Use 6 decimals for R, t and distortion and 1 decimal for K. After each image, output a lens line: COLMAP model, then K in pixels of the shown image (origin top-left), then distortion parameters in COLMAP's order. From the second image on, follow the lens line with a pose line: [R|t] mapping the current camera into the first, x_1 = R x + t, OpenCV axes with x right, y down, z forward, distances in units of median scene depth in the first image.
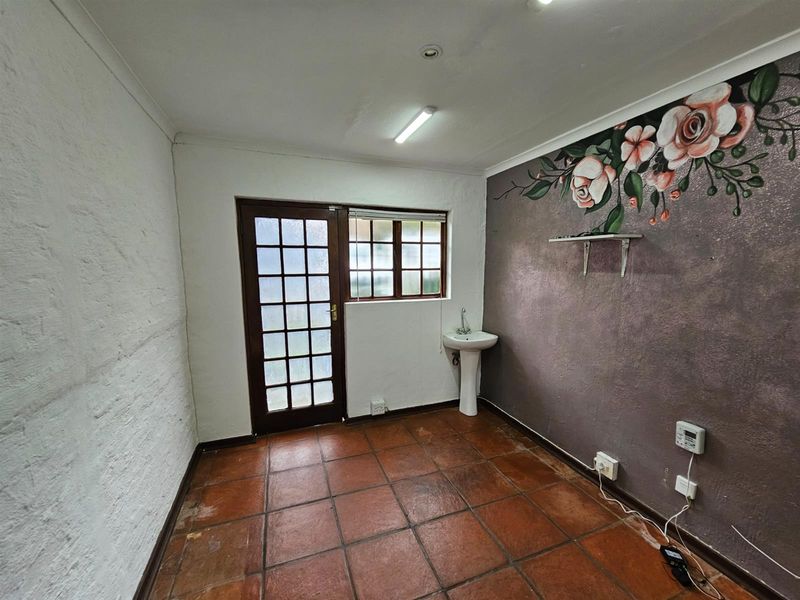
lens RADIAL K [[324.9, 0, 396.7], [0, 324.9, 303.9], [0, 0, 1]] dist [-0.003557, 0.001381]
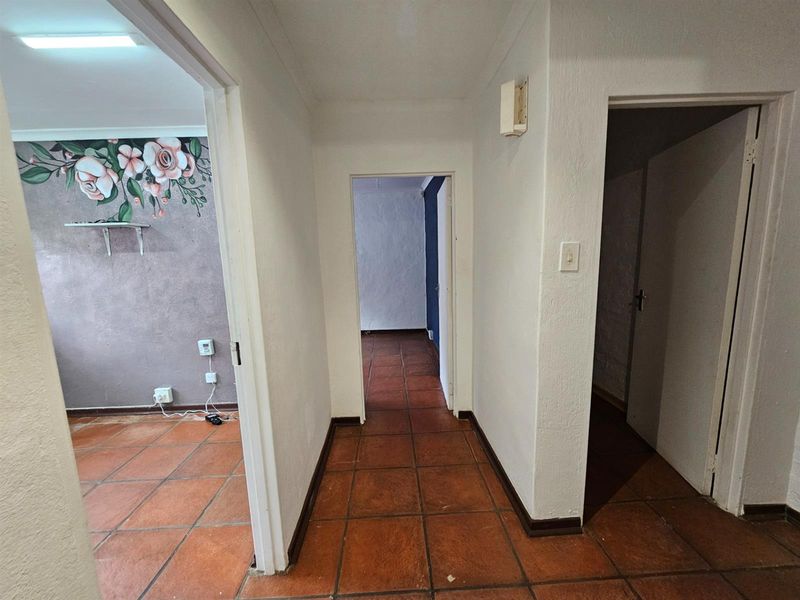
lens RADIAL K [[324.9, 0, 405.5], [0, 324.9, 307.8], [0, 0, 1]] dist [-0.003557, 0.001381]
pose [[0.299106, -0.147212, 0.942796, -0.305999], [0.154228, 0.982495, 0.104481, 0.169290], [-0.941674, 0.114155, 0.316574, -0.471320]]
